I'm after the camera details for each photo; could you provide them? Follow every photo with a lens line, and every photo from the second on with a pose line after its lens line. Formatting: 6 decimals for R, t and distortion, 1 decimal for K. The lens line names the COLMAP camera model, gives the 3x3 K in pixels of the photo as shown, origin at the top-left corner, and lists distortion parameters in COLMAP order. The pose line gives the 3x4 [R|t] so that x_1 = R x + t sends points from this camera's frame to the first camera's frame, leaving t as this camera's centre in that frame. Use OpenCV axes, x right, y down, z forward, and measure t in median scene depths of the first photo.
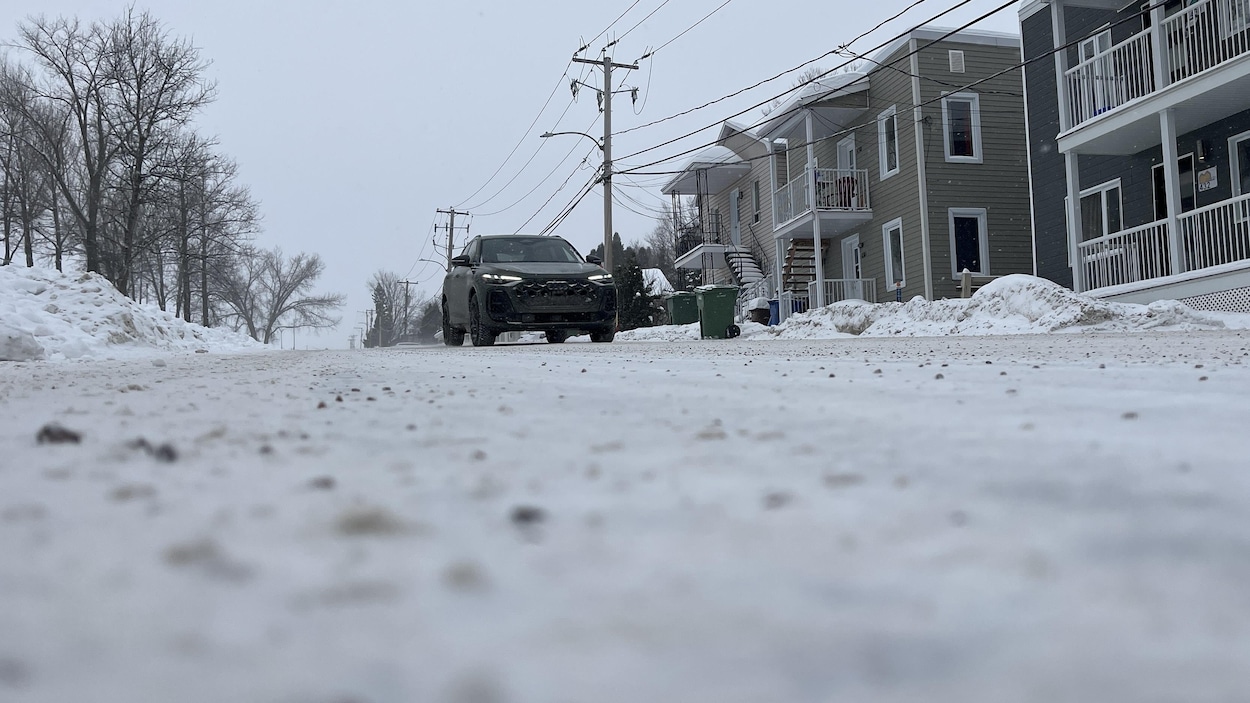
lens RADIAL K [[1049.5, 0, 626.5], [0, 1049.5, 357.7], [0, 0, 1]] dist [-0.000230, -0.027634]
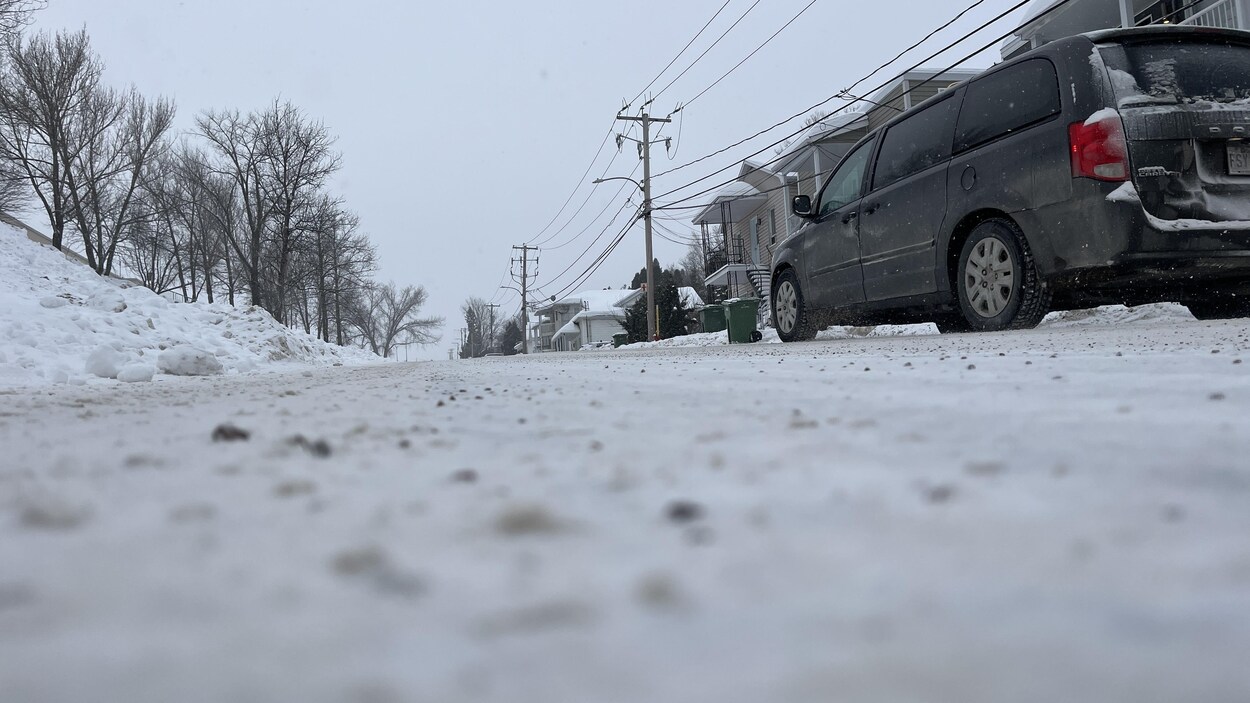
lens RADIAL K [[1253.3, 0, 625.5], [0, 1253.3, 348.4], [0, 0, 1]] dist [-0.002205, 0.000000]
pose [[0.983216, -0.028223, -0.180248, 0.213281], [0.030027, 0.999523, 0.007289, -0.026264], [0.179956, -0.012579, 0.983594, -0.434739]]
